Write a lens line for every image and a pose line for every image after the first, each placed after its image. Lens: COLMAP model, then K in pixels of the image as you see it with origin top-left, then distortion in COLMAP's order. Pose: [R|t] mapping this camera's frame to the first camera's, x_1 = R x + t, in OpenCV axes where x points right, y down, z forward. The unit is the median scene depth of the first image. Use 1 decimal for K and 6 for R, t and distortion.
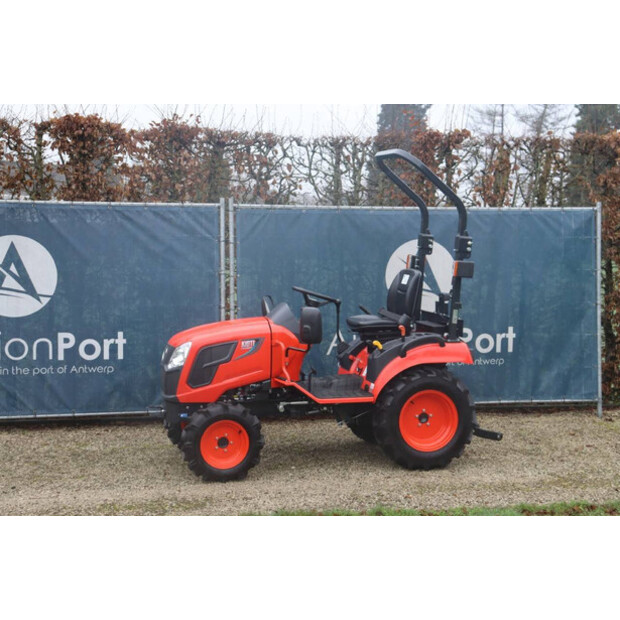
lens RADIAL K [[995.1, 0, 306.2], [0, 995.1, 313.3], [0, 0, 1]] dist [0.222382, 0.000000]
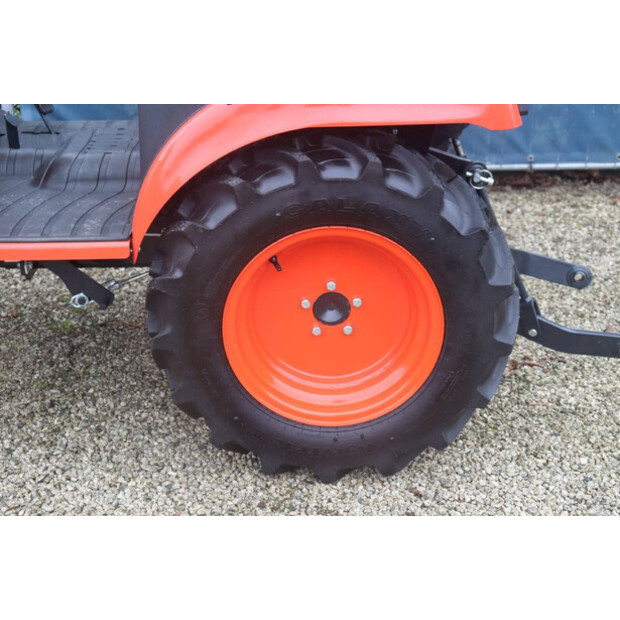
lens RADIAL K [[1104.9, 0, 309.4], [0, 1104.9, 311.3], [0, 0, 1]] dist [0.180221, 0.000000]
pose [[0.970284, 0.087140, -0.225734, 0.170427], [-0.010076, 0.946645, 0.322122, 0.002111], [0.241759, -0.310275, 0.919392, 0.655069]]
